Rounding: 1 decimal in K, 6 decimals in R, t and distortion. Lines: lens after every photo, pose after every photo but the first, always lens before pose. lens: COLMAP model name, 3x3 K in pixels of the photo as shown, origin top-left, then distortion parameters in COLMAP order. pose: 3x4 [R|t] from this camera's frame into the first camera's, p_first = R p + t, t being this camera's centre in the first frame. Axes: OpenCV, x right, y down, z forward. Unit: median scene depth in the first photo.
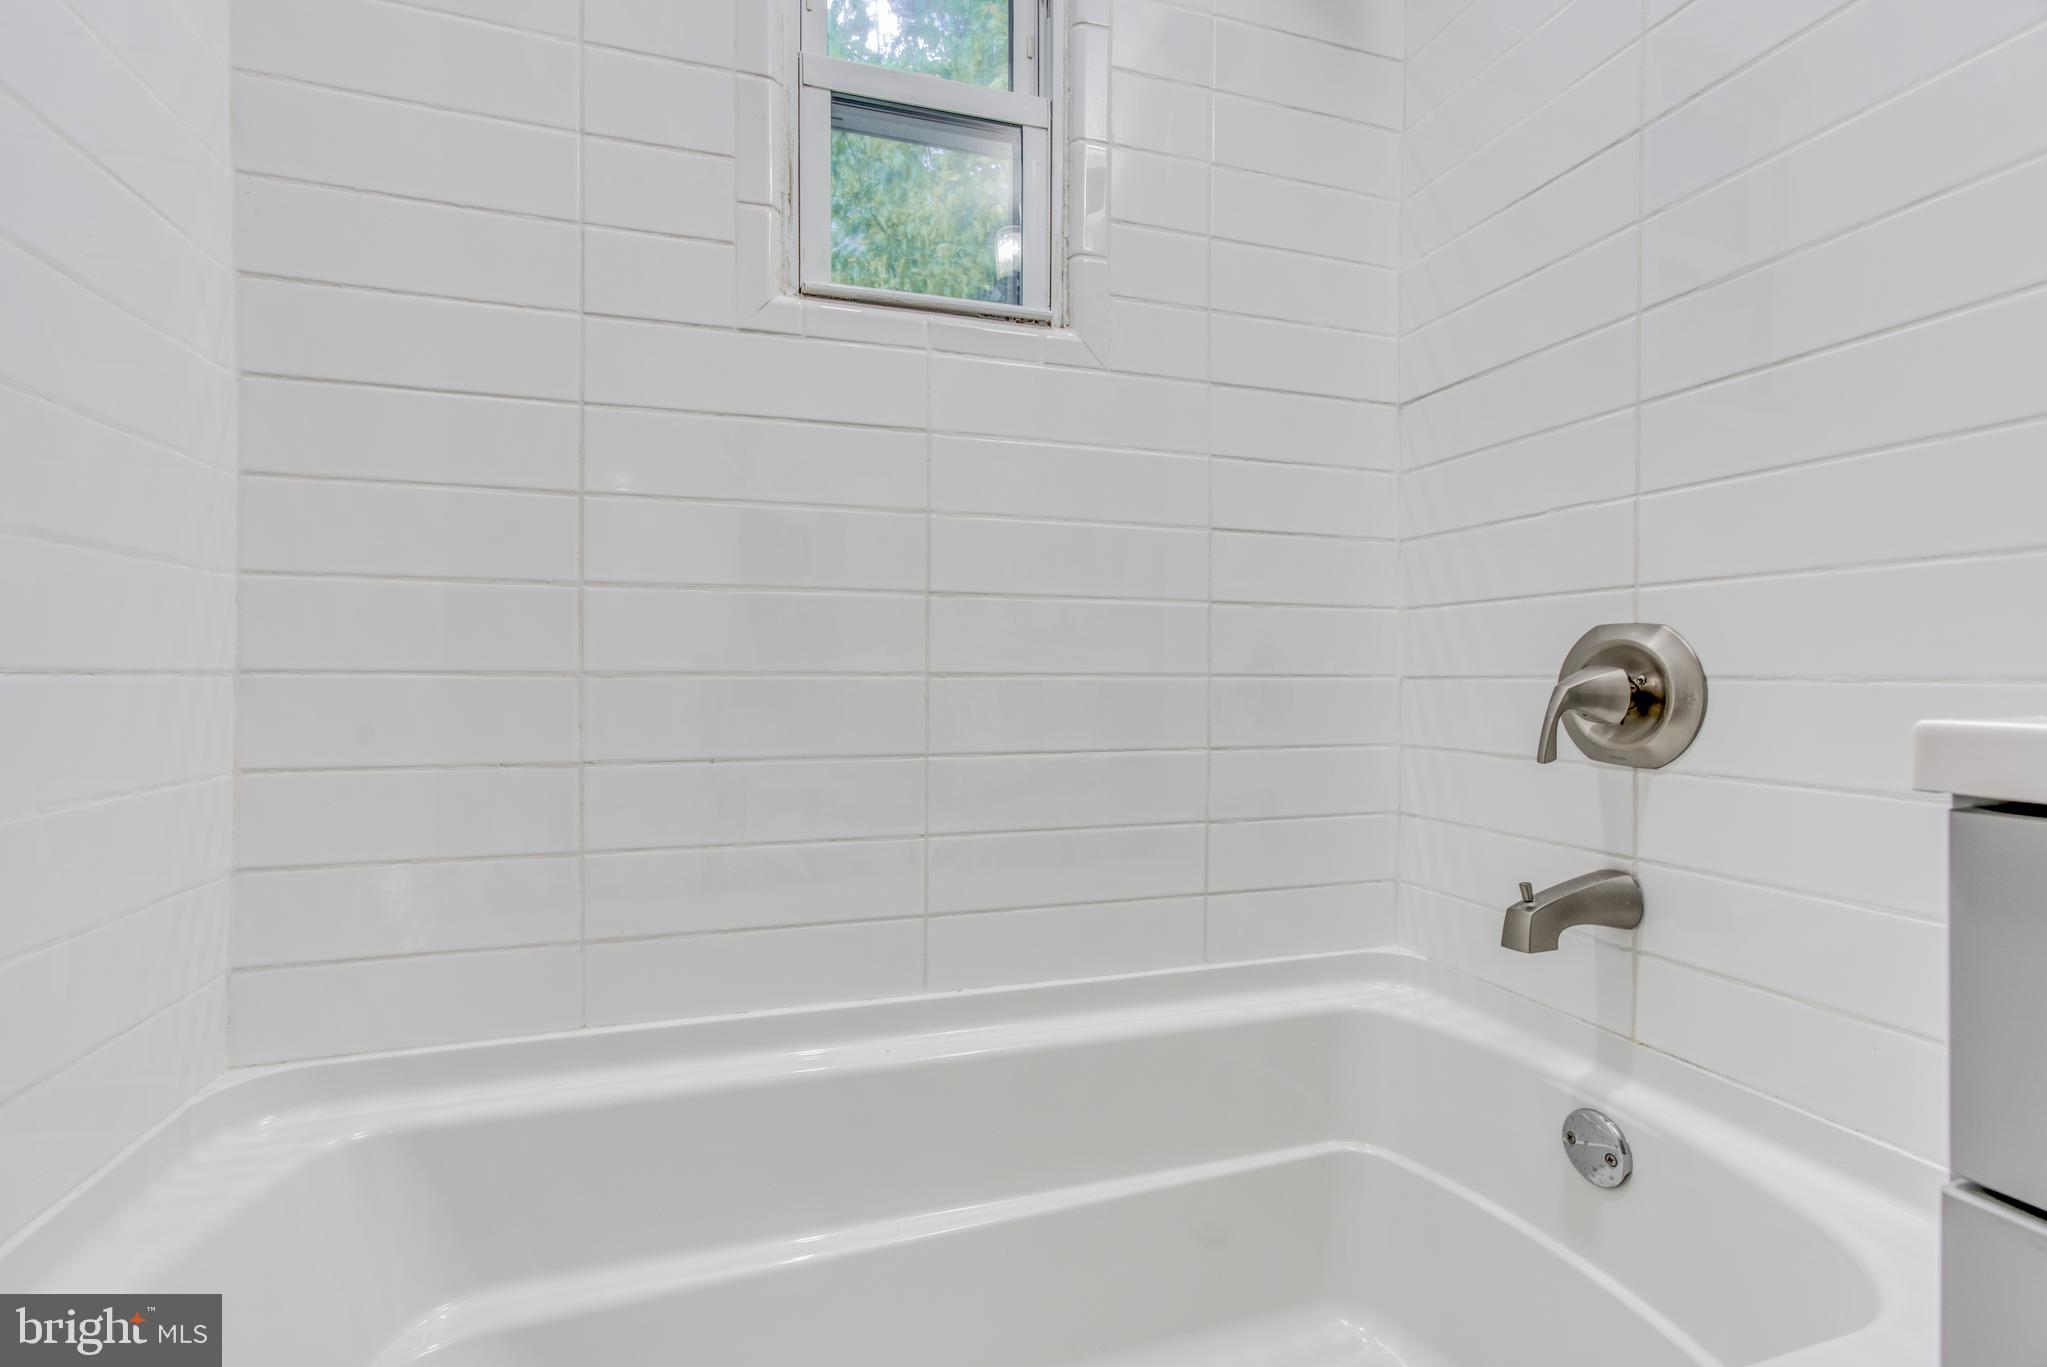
lens RADIAL K [[918.4, 0, 1009.2], [0, 918.4, 678.1], [0, 0, 1]] dist [-0.011118, 0.000734]
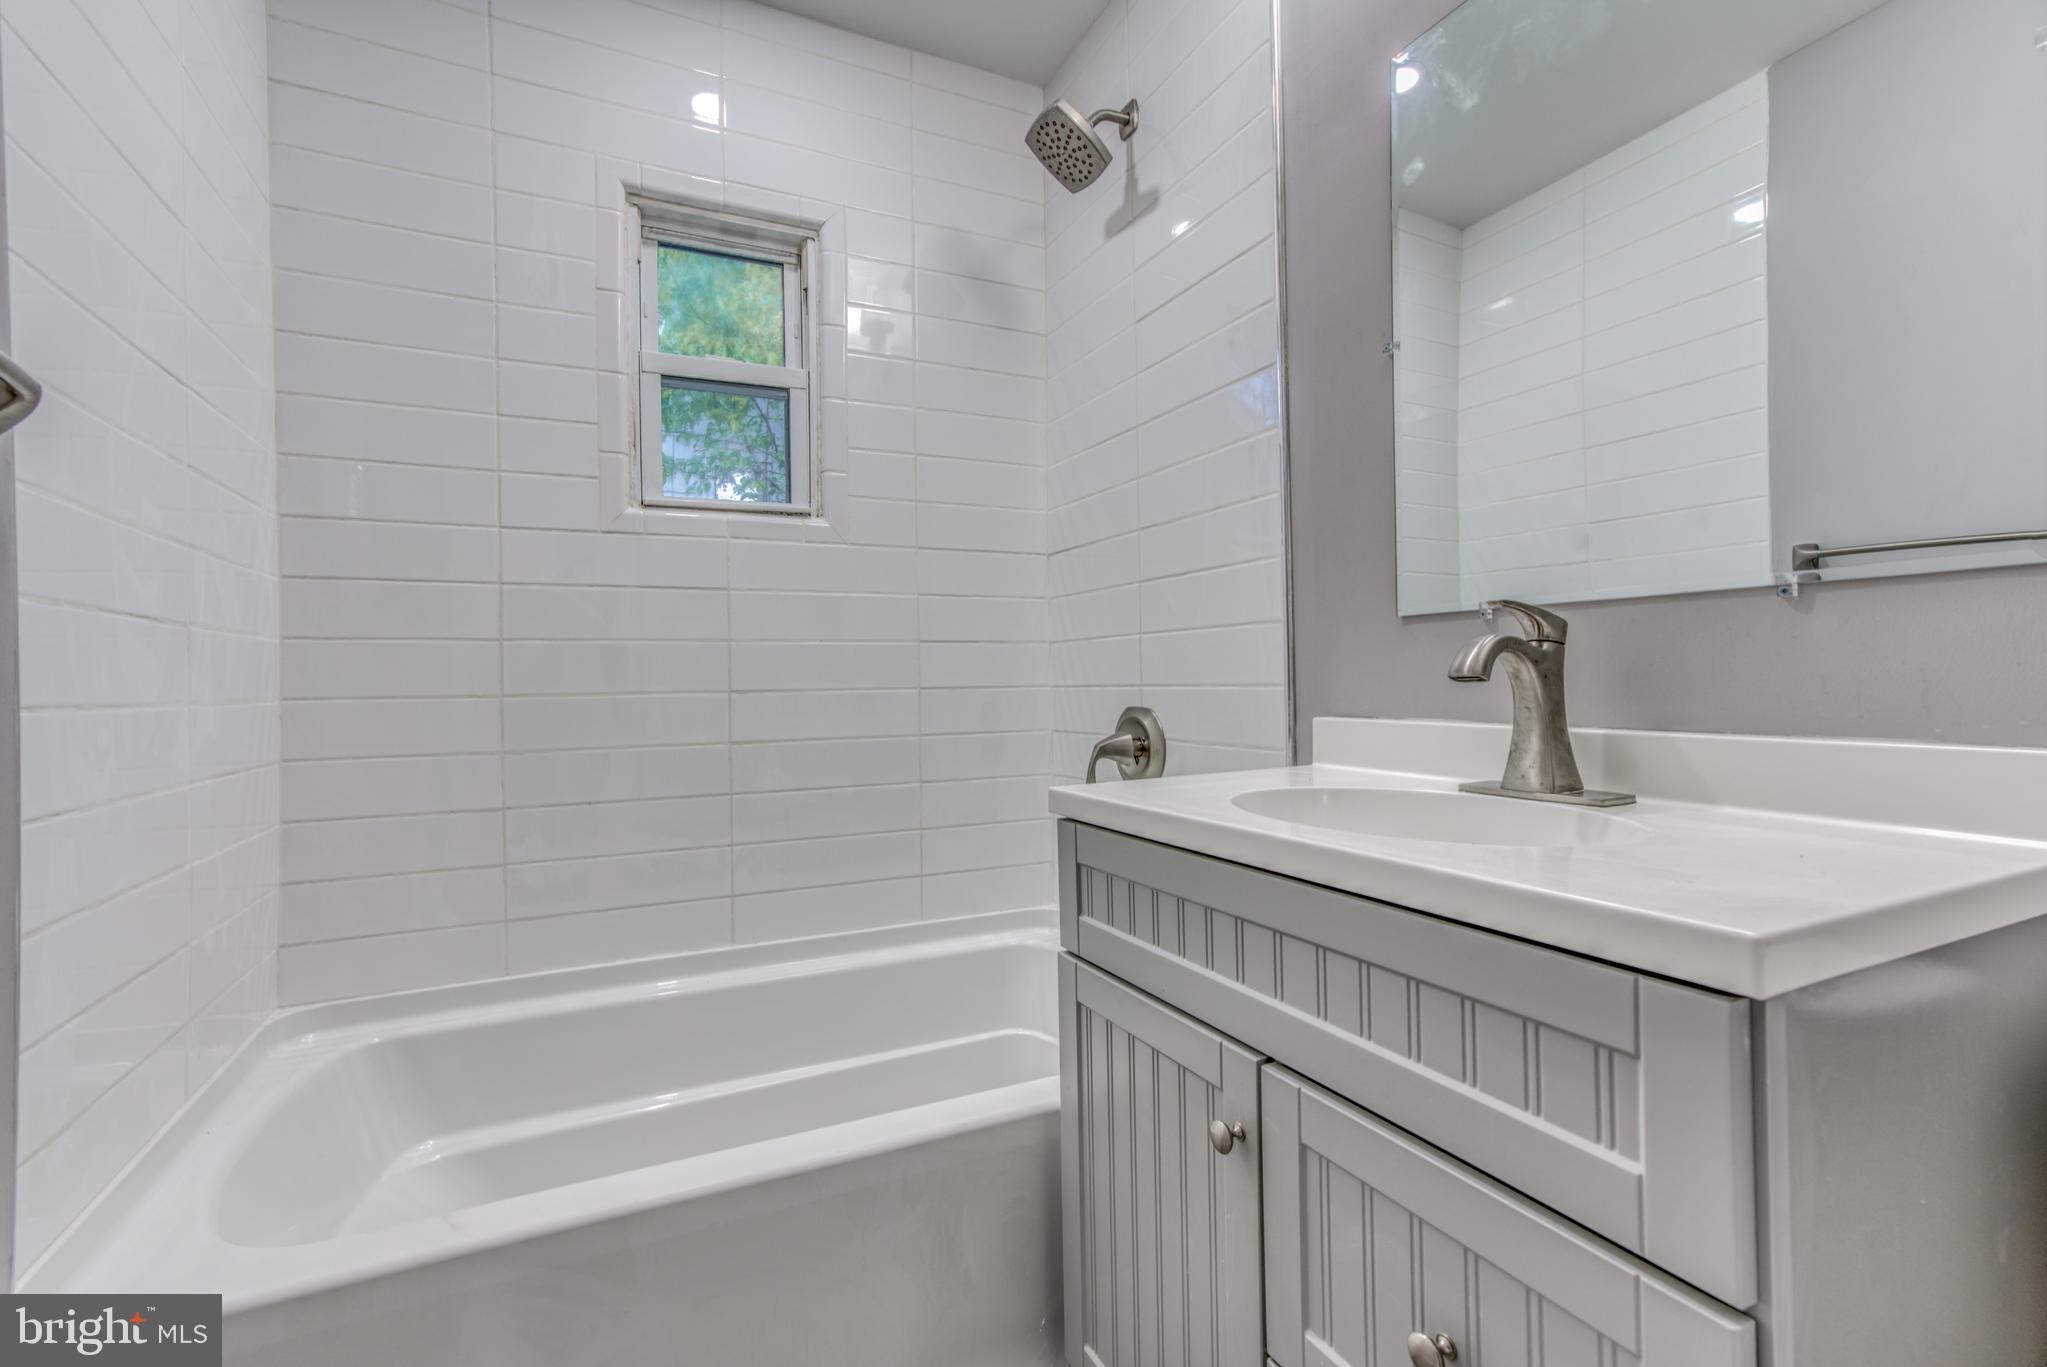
lens RADIAL K [[918.4, 0, 1009.2], [0, 918.4, 678.1], [0, 0, 1]] dist [-0.011118, 0.000734]
pose [[0.989997, -0.017333, 0.140016, 0.173440], [0.018589, 0.999798, -0.007665, -0.098598], [-0.139855, 0.010191, 0.990120, -0.656559]]
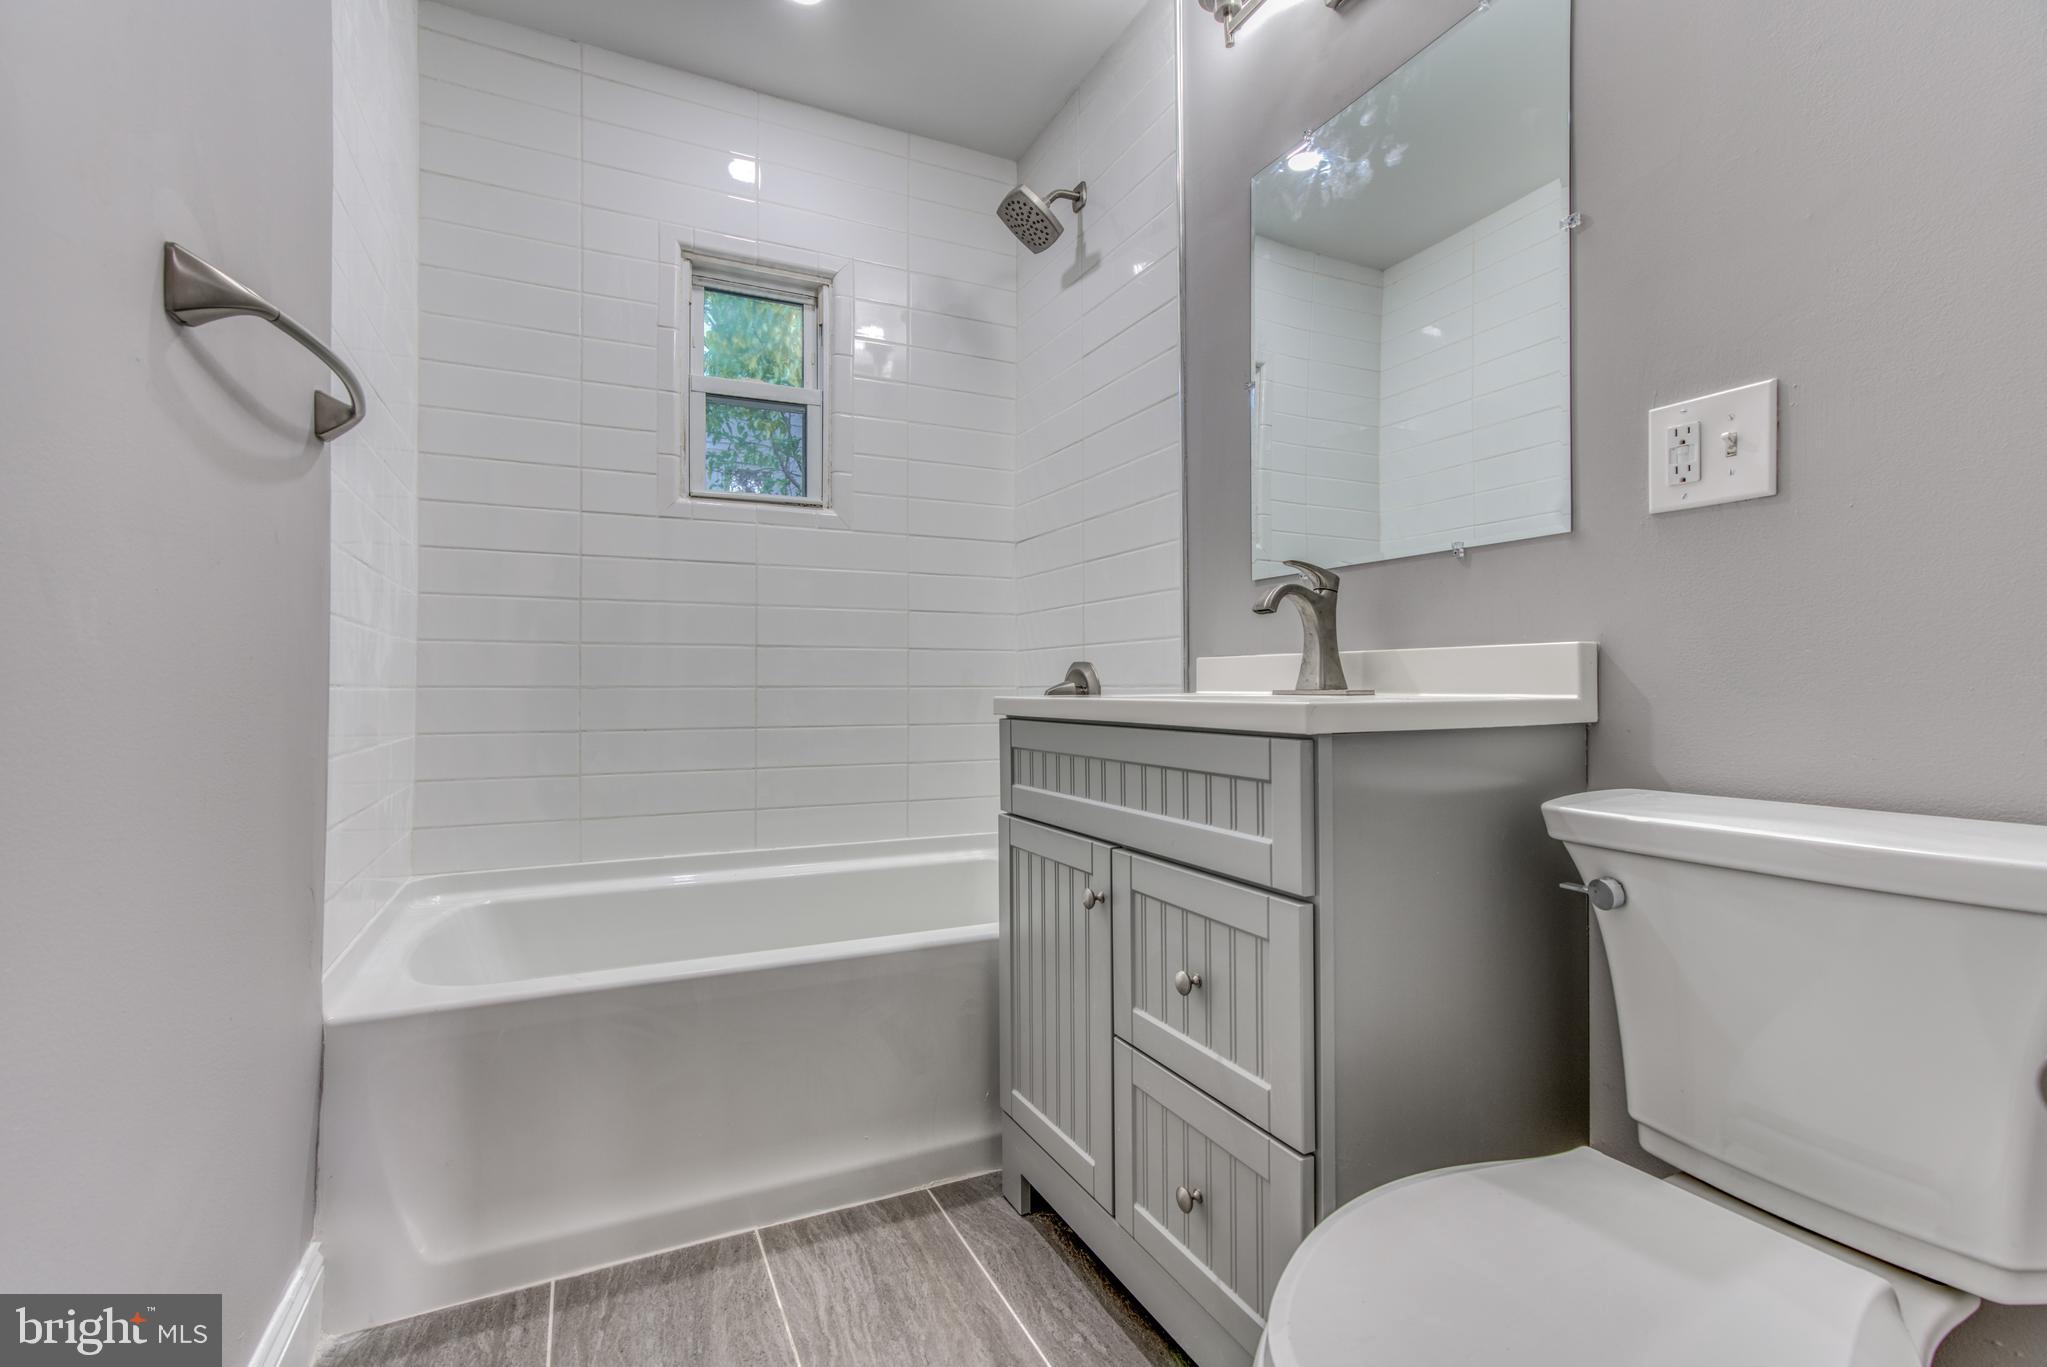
lens RADIAL K [[918.4, 0, 1009.2], [0, 918.4, 678.1], [0, 0, 1]] dist [-0.011118, 0.000734]
pose [[0.990128, -0.003205, 0.140130, 0.181065], [0.005396, 0.999869, -0.015258, 0.011004], [-0.140062, 0.015863, 0.990016, -1.080705]]
